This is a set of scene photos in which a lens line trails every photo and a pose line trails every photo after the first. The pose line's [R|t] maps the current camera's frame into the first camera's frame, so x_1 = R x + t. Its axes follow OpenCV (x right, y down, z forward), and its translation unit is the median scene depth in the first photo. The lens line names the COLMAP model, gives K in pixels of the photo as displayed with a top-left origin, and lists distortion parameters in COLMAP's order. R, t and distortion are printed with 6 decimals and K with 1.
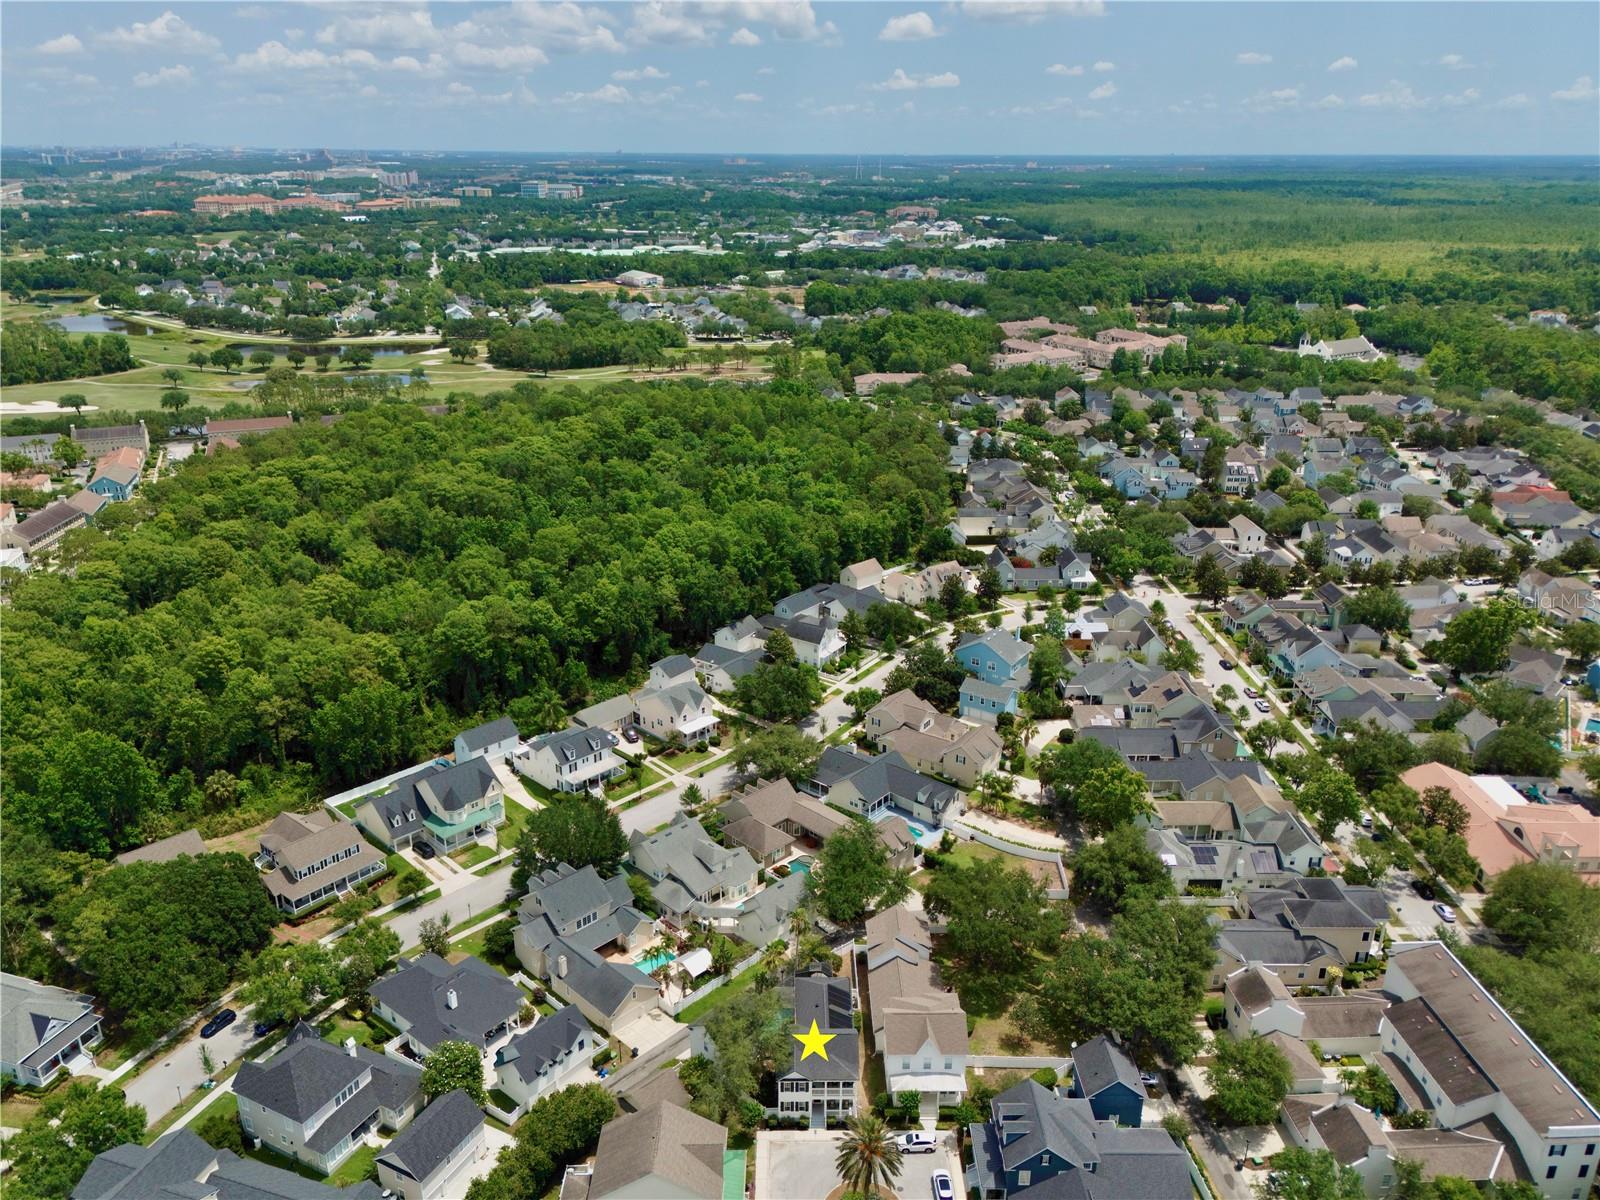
lens RADIAL K [[1179.7, 0, 804.9], [0, 1179.7, 594.1], [0, 0, 1]] dist [0.061430, -0.053629]
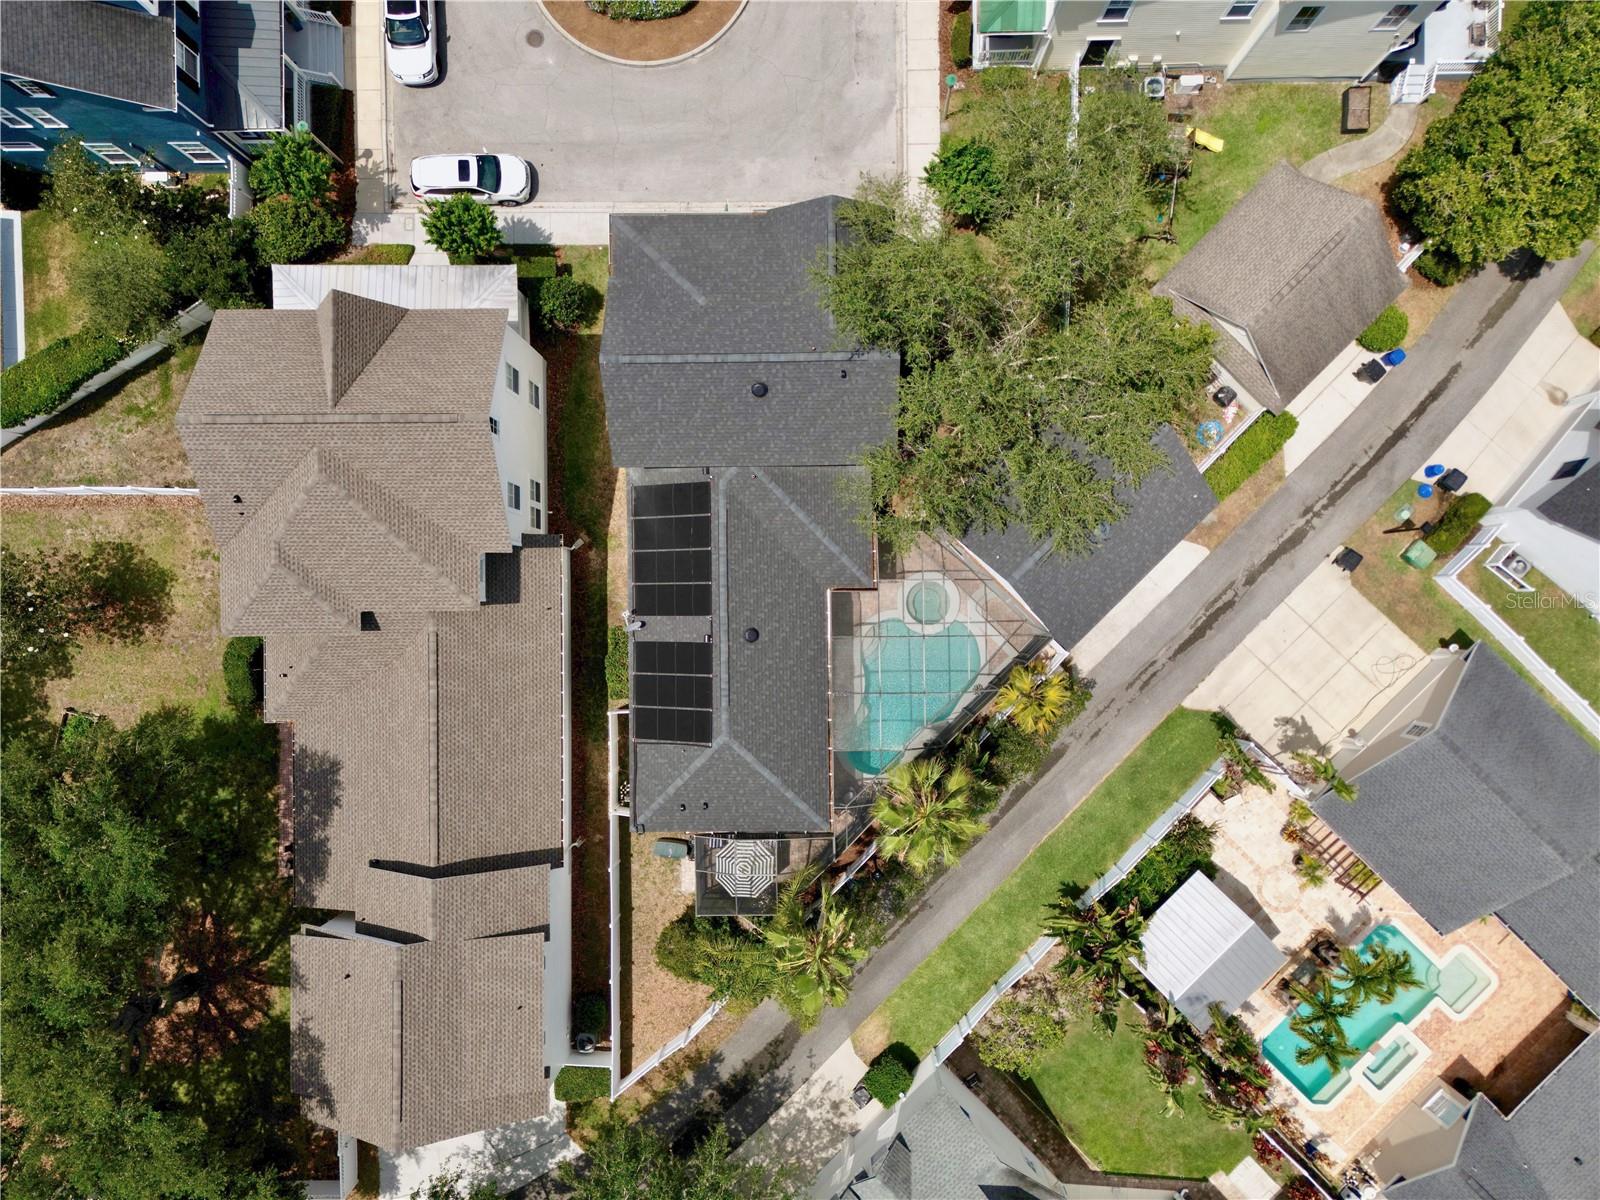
lens RADIAL K [[1179.7, 0, 806.9], [0, 1179.7, 624.6], [0, 0, 1]] dist [0.061430, -0.053629]
pose [[-0.999897, -0.006515, 0.012770, -0.003624], [0.014256, -0.358256, 0.933514, 0.052059], [-0.001507, 0.933601, 0.358312, 0.526831]]
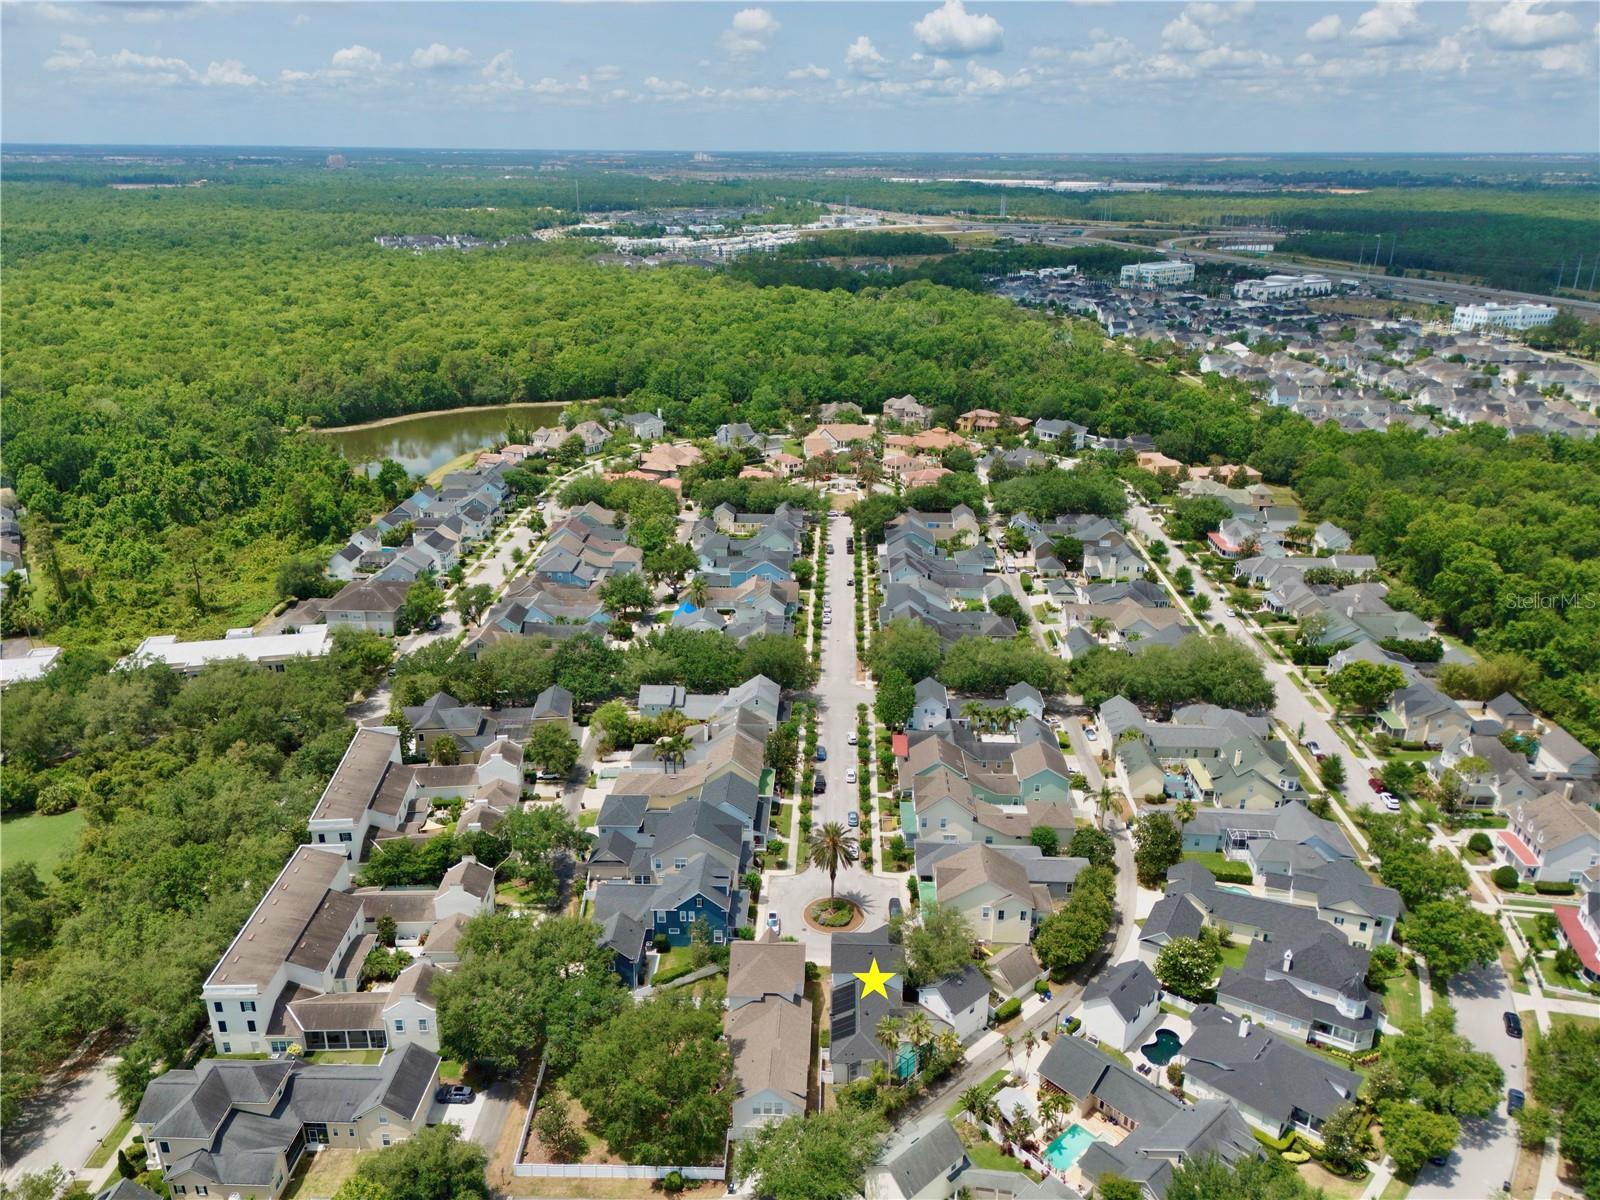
lens RADIAL K [[1179.7, 0, 802.2], [0, 1179.7, 600.0], [0, 0, 1]] dist [0.061430, -0.053629]
pose [[-0.998696, -0.025545, 0.044209, 0.016983], [0.010220, 0.748318, 0.663262, -0.334948], [-0.050025, 0.662848, -0.747081, 0.888628]]
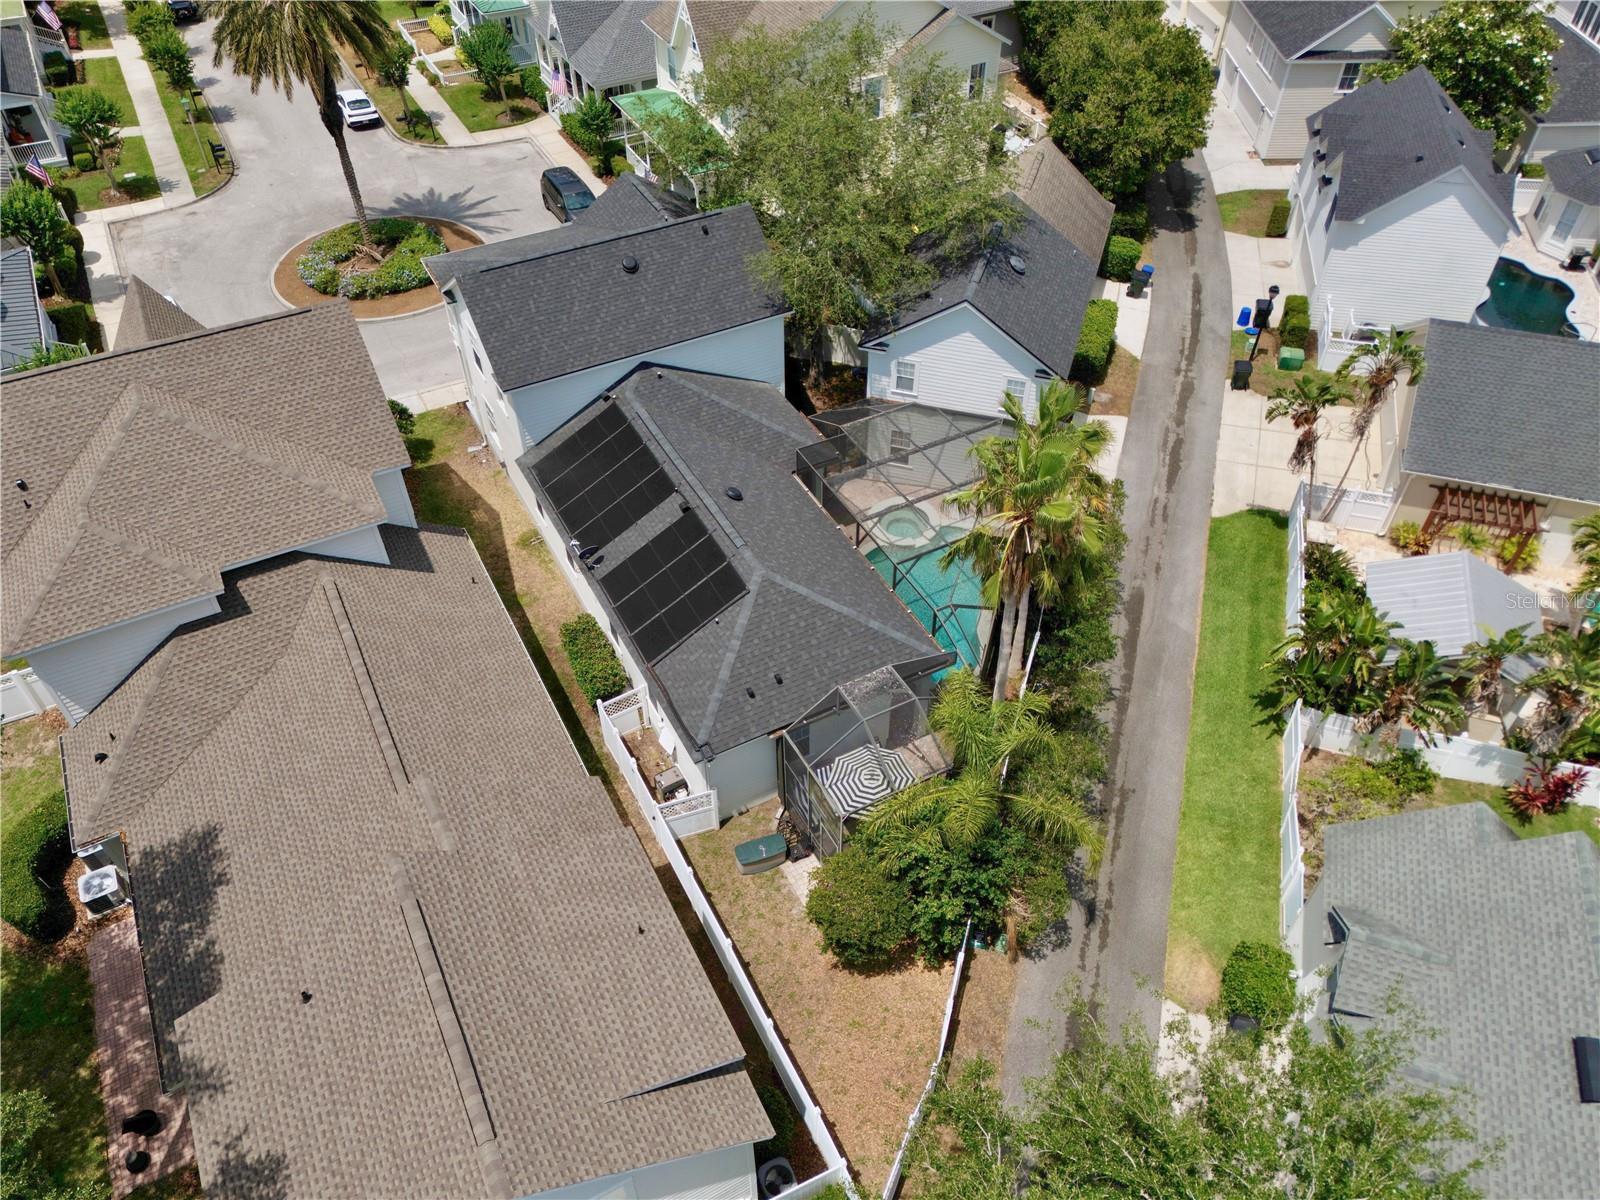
lens RADIAL K [[1179.7, 0, 808.2], [0, 1179.7, 616.4], [0, 0, 1]] dist [0.061430, -0.053629]
pose [[-0.888439, 0.324678, -0.324439, 0.045575], [-0.163921, 0.435793, 0.884994, 0.092111], [0.428726, 0.839446, -0.333954, 0.644937]]
